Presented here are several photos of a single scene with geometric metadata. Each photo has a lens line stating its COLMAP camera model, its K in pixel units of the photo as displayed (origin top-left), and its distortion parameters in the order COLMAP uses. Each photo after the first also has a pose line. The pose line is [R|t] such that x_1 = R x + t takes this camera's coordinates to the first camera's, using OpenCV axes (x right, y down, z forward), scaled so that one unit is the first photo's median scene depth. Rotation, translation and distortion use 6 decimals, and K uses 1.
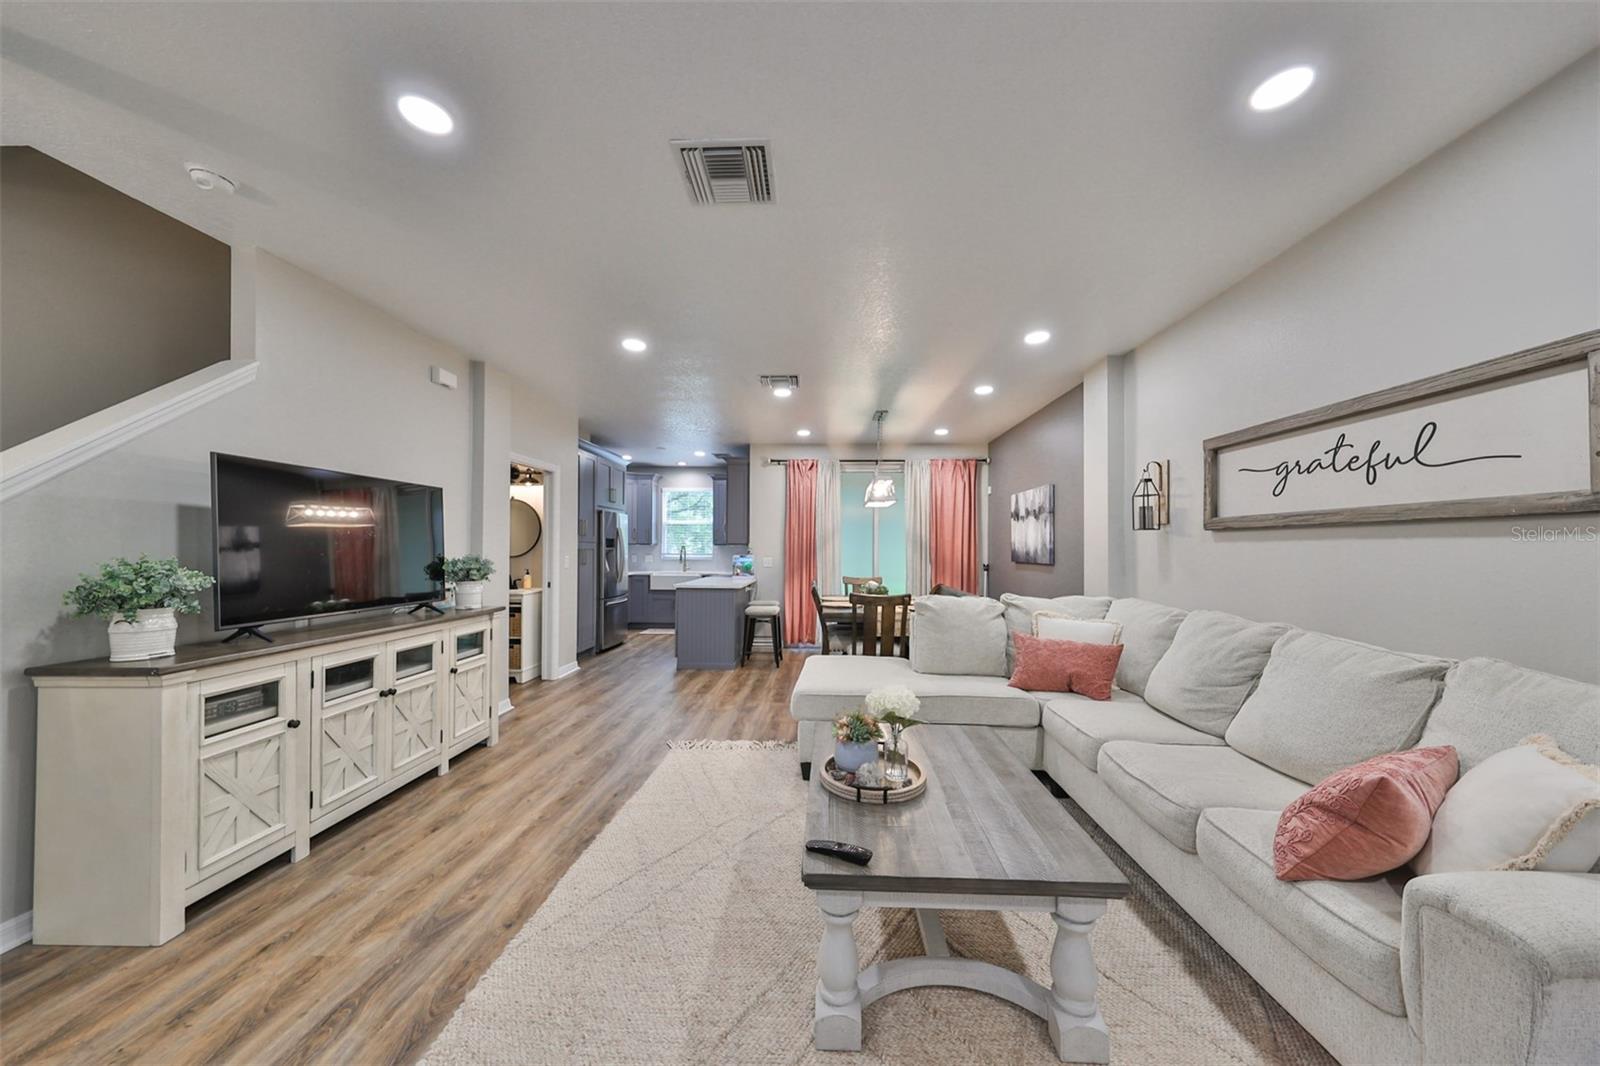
lens RADIAL K [[501.6, 0, 801.1], [0, 501.6, 546.5], [0, 0, 1]] dist [-0.000074, -0.000043]
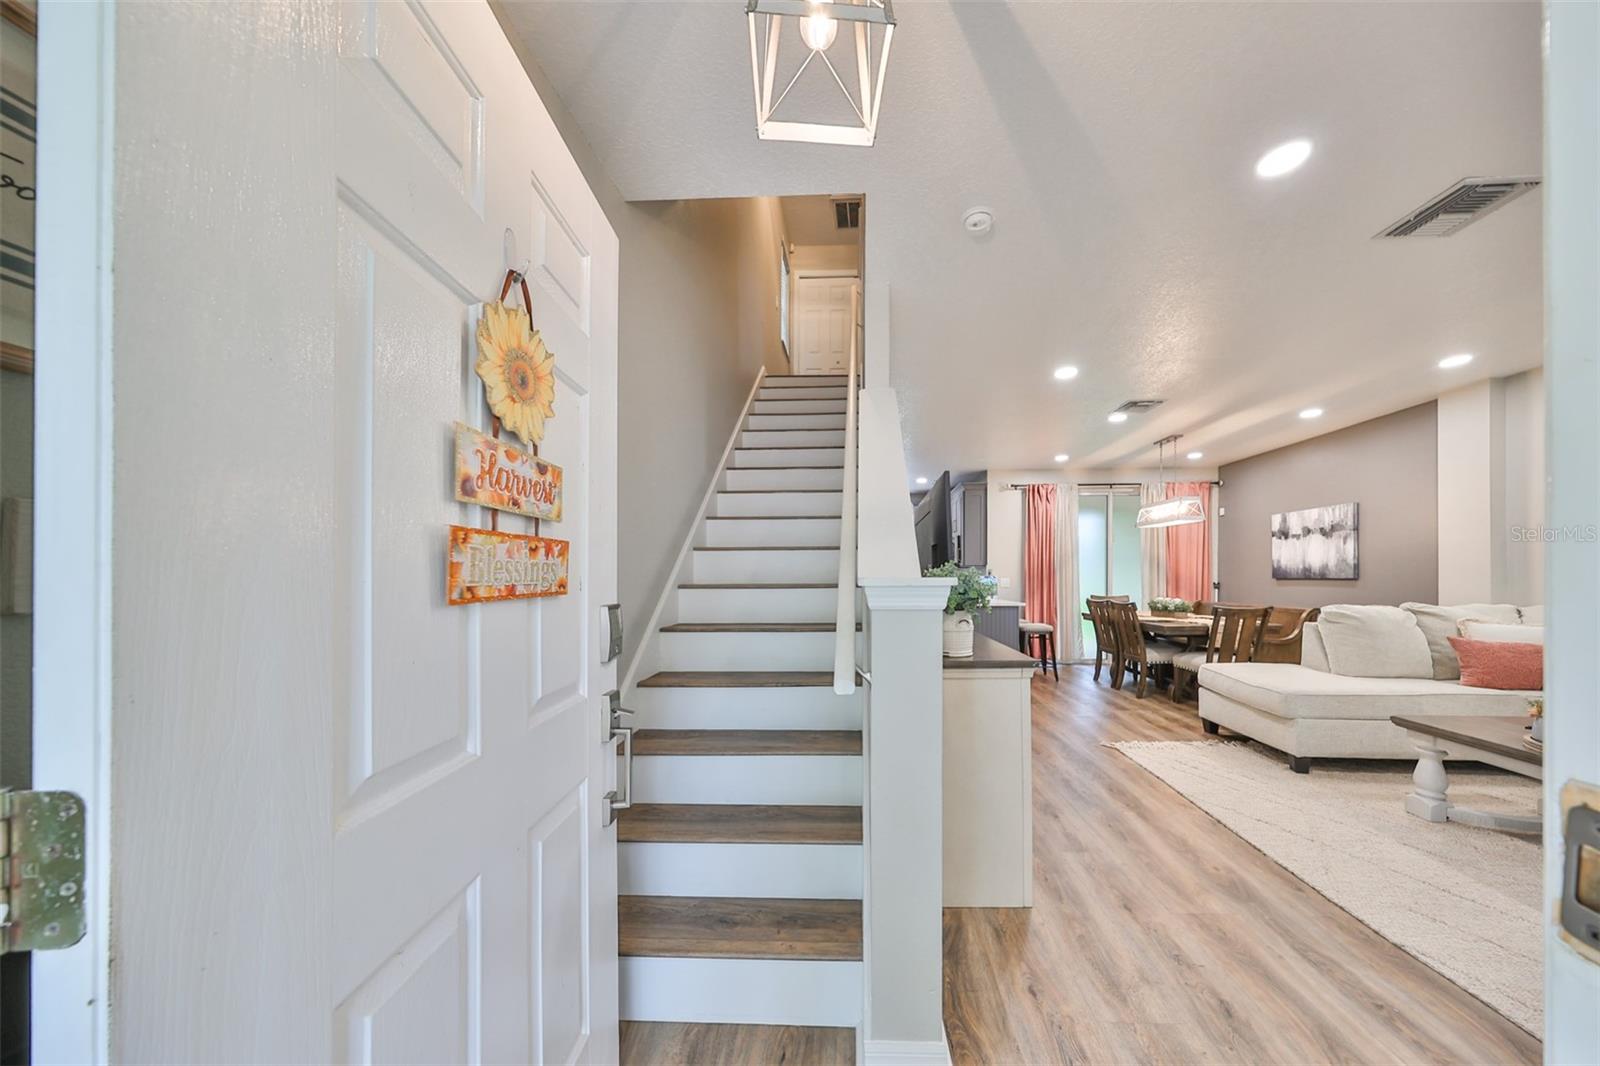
lens RADIAL K [[488.3, 0, 847.1], [0, 488.3, 580.3], [0, 0, 1]] dist [0.000747, 0.000085]
pose [[0.999936, -0.011065, -0.002324, -0.650996], [0.011091, 0.999873, 0.011415, 0.017560], [0.002198, -0.011440, 0.999932, -0.033774]]
